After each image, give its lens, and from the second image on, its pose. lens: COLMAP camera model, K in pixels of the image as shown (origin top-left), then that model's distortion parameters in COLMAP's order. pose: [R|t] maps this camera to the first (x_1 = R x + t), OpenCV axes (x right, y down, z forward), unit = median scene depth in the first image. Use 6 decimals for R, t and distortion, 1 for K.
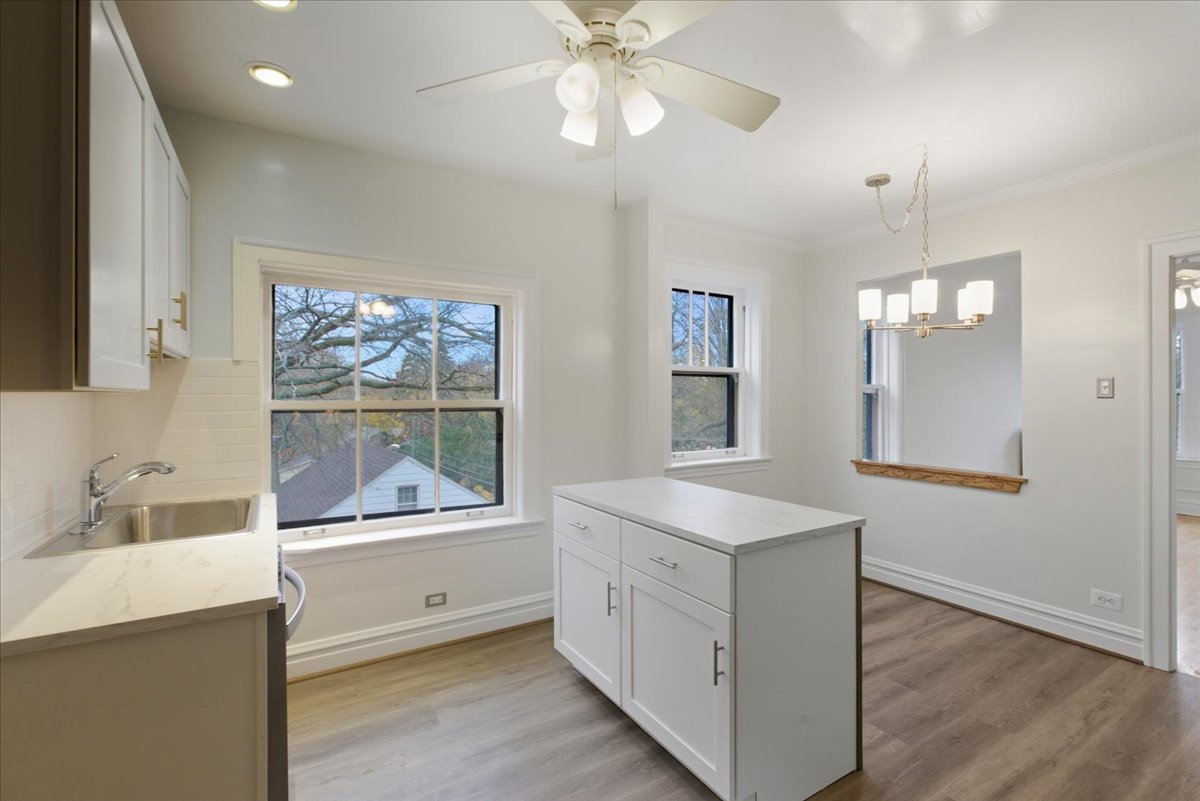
lens RADIAL K [[546.5, 0, 610.7], [0, 546.5, 396.0], [0, 0, 1]] dist [-0.001397, -0.000054]
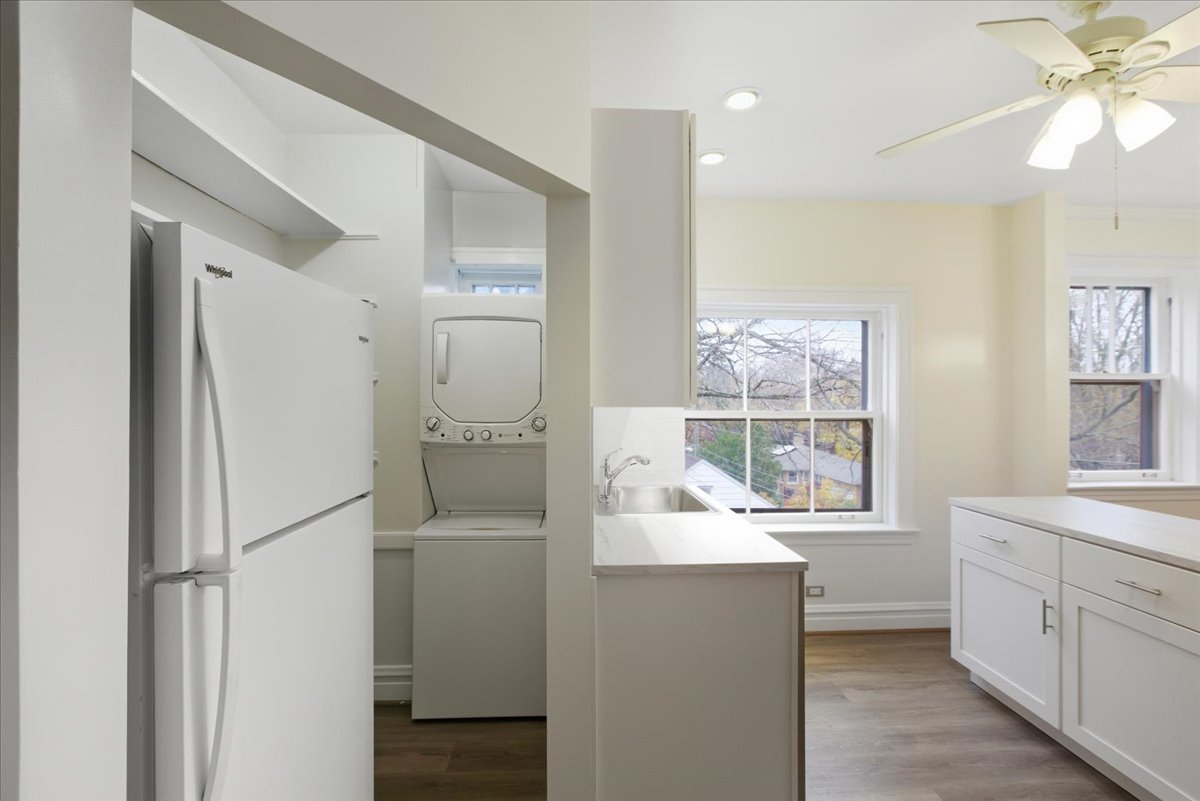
lens RADIAL K [[541.3, 0, 604.8], [0, 541.3, 400.8], [0, 0, 1]] dist [0.001286, 0.000135]
pose [[0.883249, 0.000341, -0.468904, -0.195872], [-0.001871, 0.999994, -0.002798, -0.010012], [0.468900, 0.003349, 0.883245, -0.184958]]
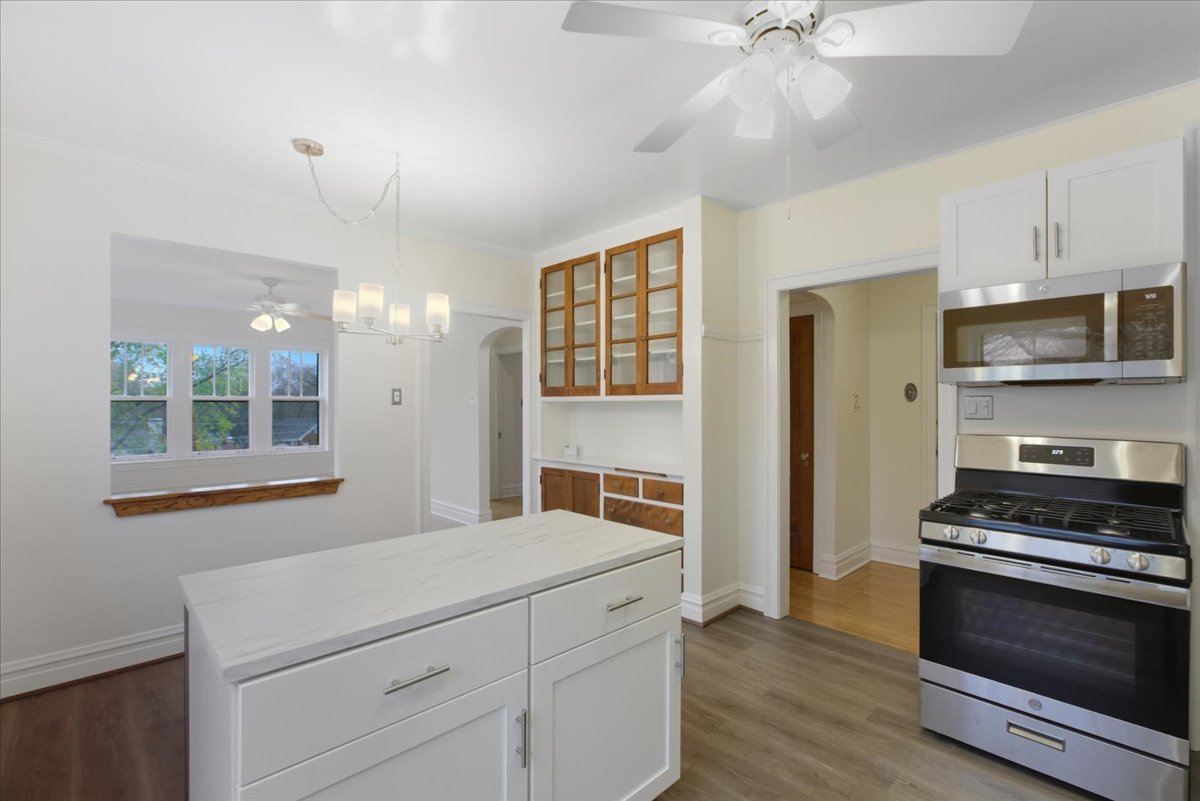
lens RADIAL K [[541.3, 0, 604.8], [0, 541.3, 400.8], [0, 0, 1]] dist [0.001286, 0.000135]
pose [[-0.210349, 0.002092, 0.977624, -0.487284], [0.000234, 0.999998, -0.002089, -0.001294], [-0.977626, -0.000211, -0.210349, 0.832566]]
